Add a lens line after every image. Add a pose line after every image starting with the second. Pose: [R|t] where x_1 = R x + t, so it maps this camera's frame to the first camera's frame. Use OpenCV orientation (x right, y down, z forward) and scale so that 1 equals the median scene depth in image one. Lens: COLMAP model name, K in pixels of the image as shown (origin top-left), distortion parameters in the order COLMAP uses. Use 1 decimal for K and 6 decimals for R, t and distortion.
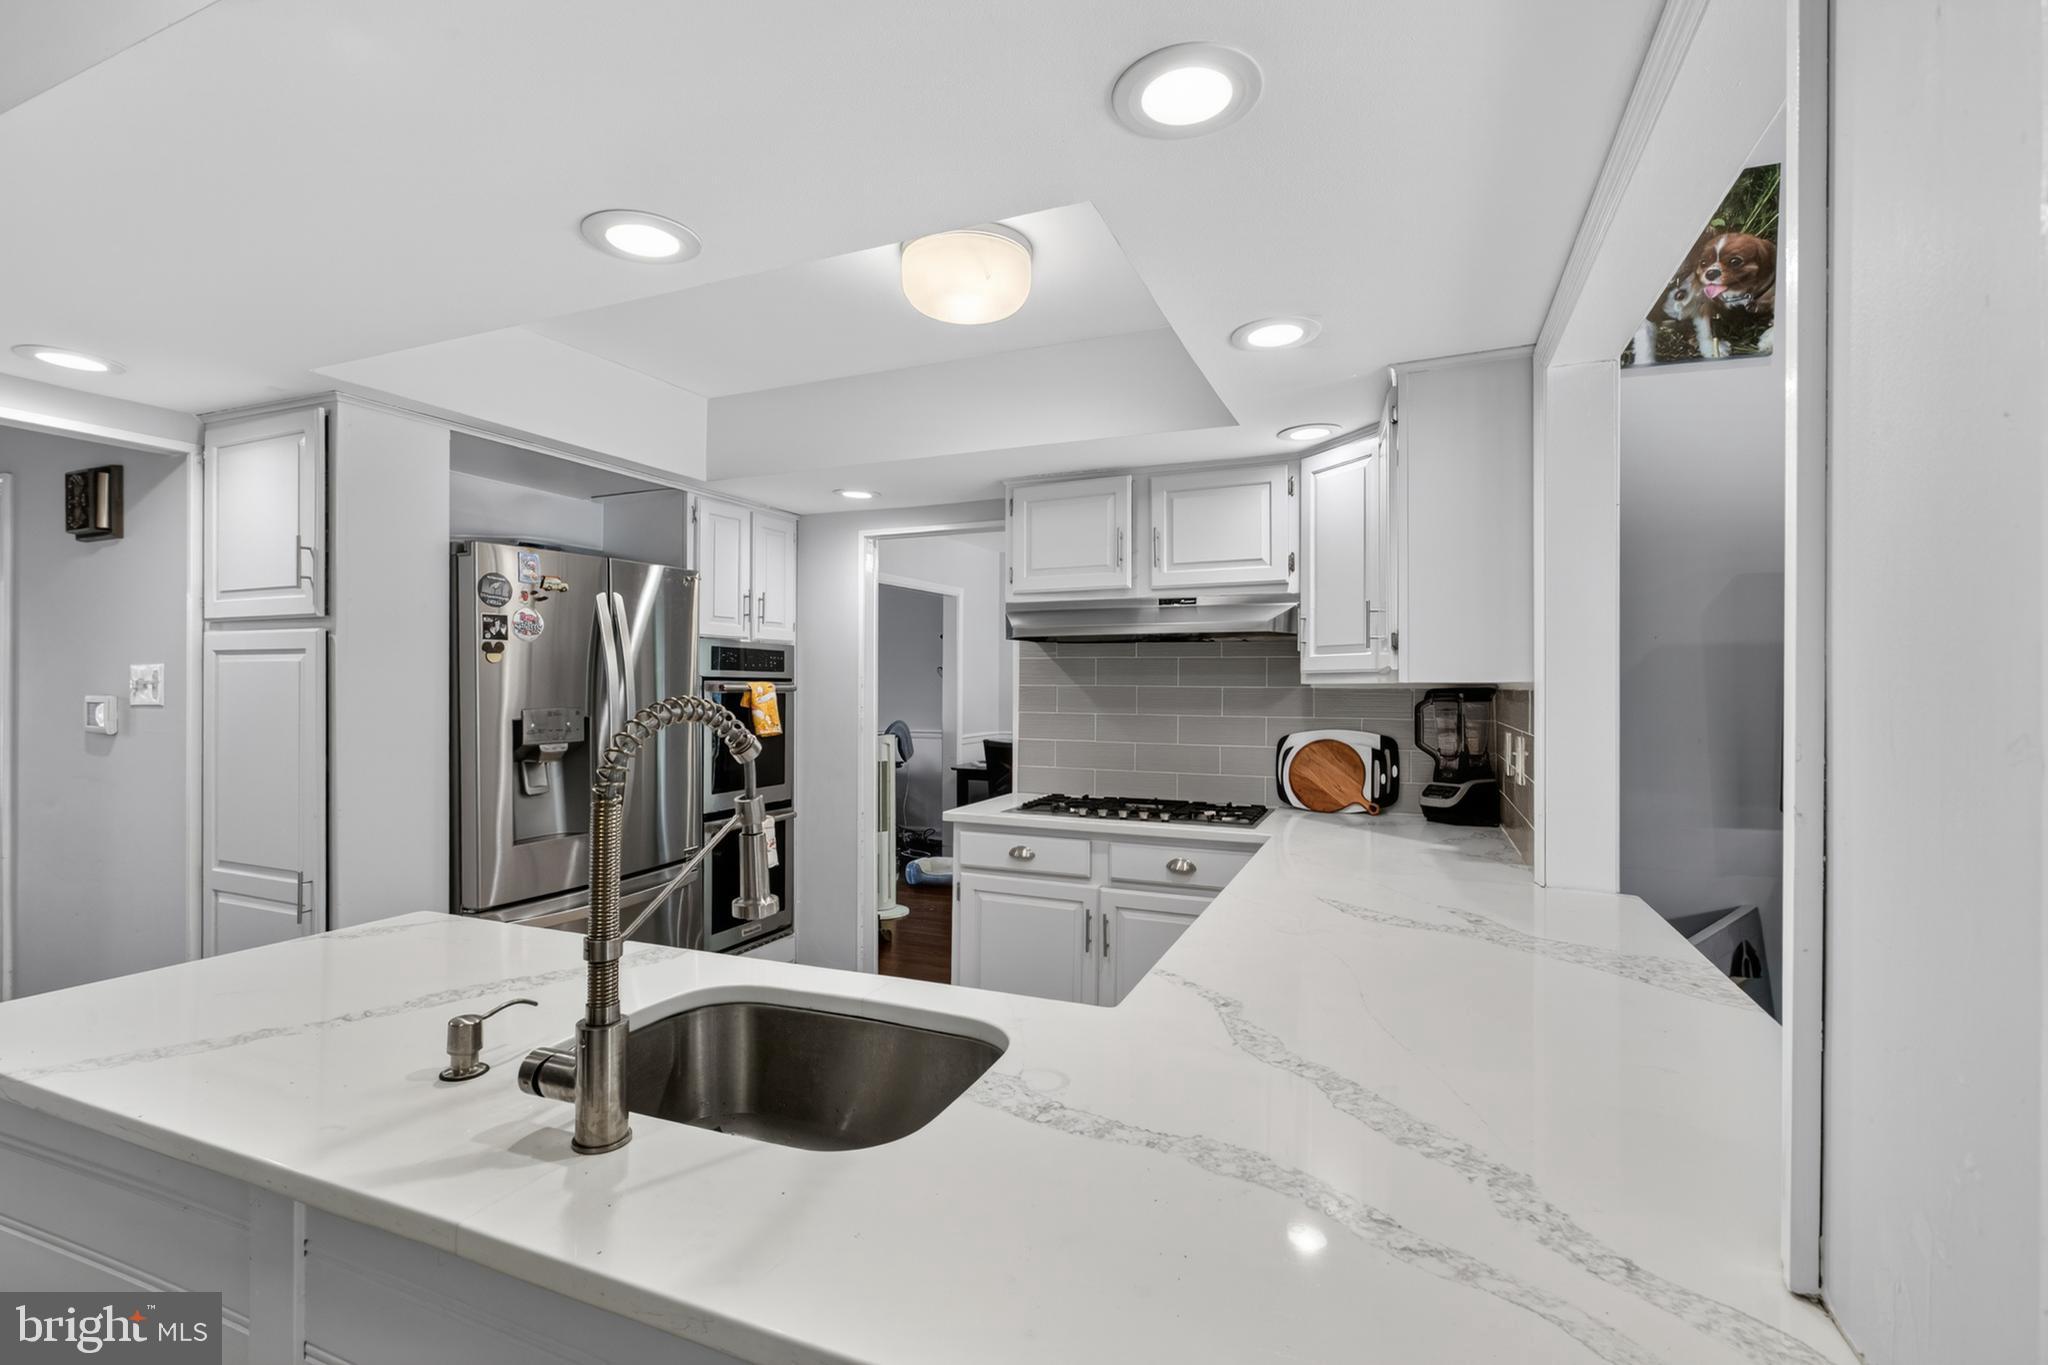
lens RADIAL K [[914.8, 0, 1013.3], [0, 914.8, 680.4], [0, 0, 1]] dist [-0.013147, 0.004686]
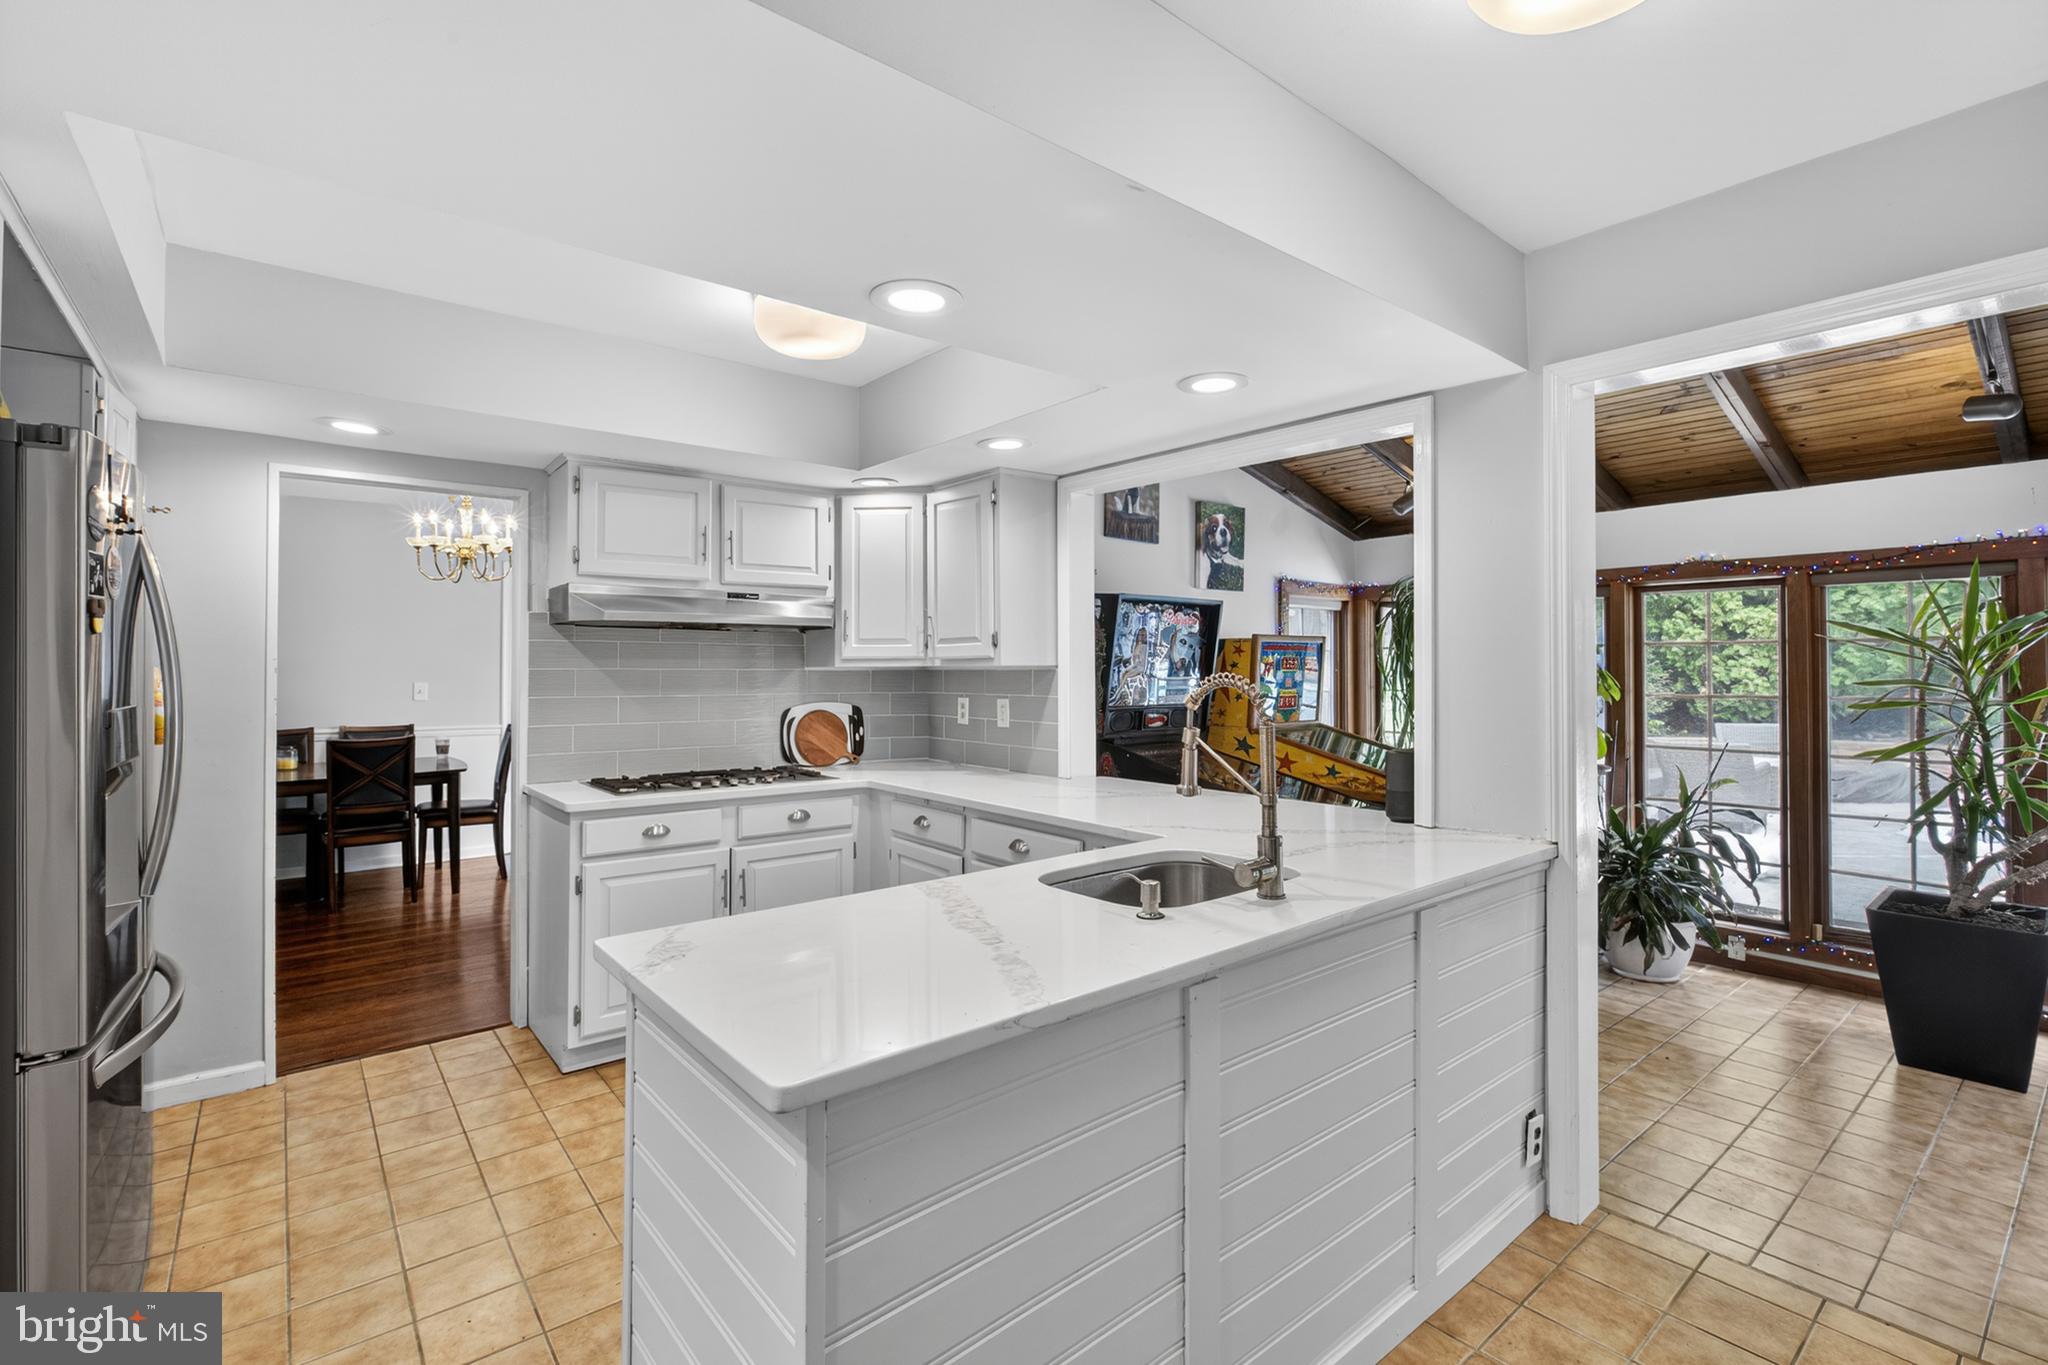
lens RADIAL K [[914.8, 0, 1012.5], [0, 914.8, 669.7], [0, 0, 1]] dist [-0.013147, 0.004686]
pose [[0.472323, -0.004166, 0.881416, -2.117706], [-0.001449, 0.999984, 0.005503, 0.000181], [-0.881424, -0.003876, 0.472309, 0.473323]]
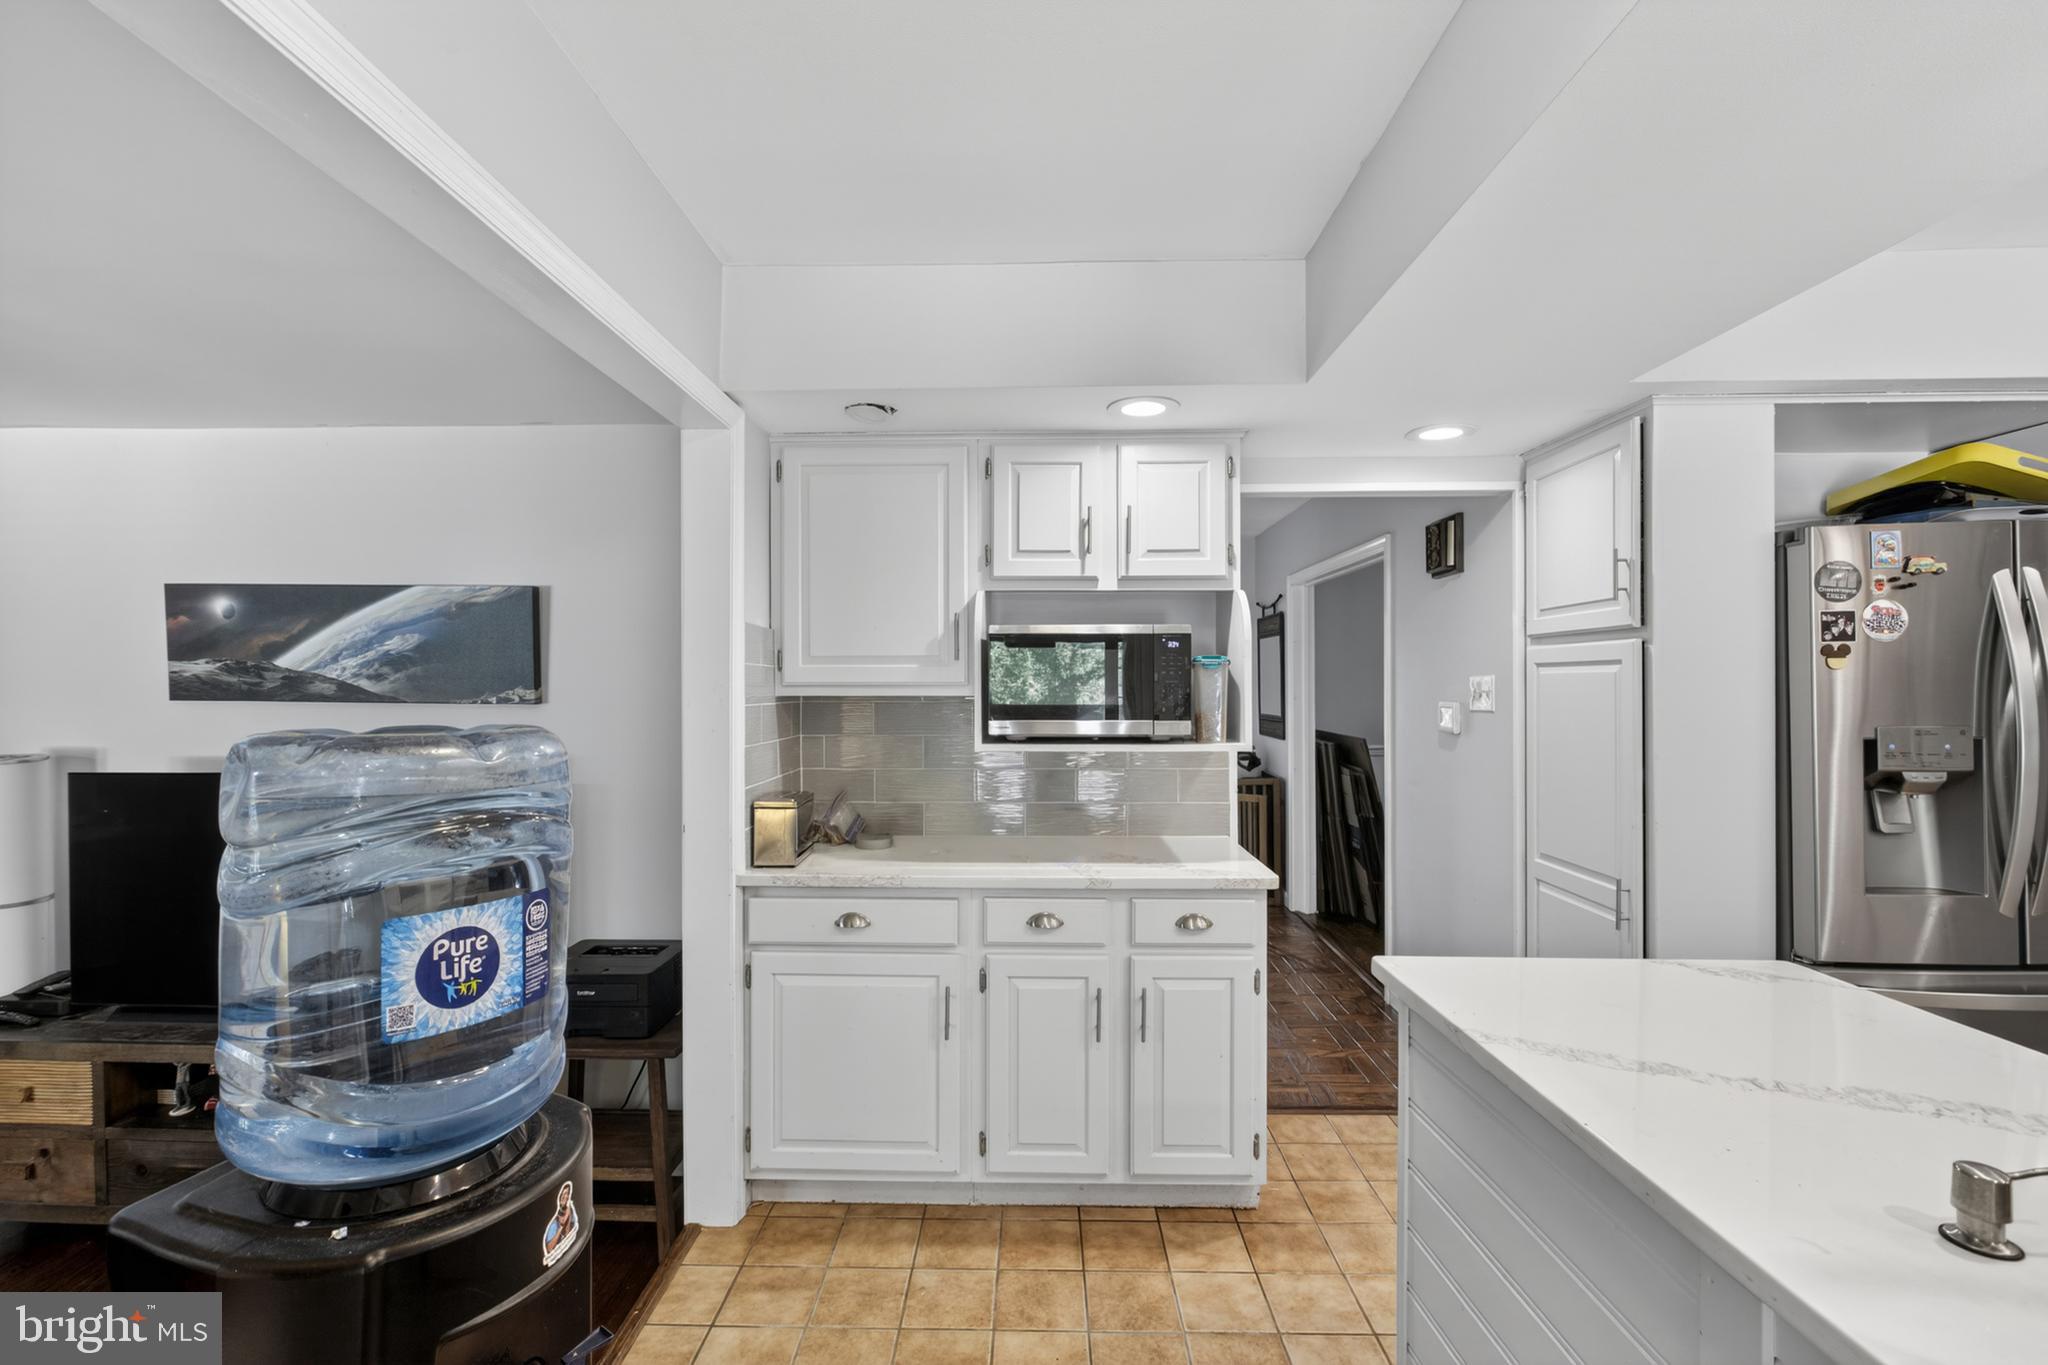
lens RADIAL K [[914.8, 0, 1030.3], [0, 914.8, 684.5], [0, 0, 1]] dist [-0.013147, 0.004686]
pose [[0.377774, -0.005292, -0.925883, -0.215099], [0.007300, 0.999970, -0.002737, -0.022177], [0.925869, -0.005725, 0.377801, 0.017820]]
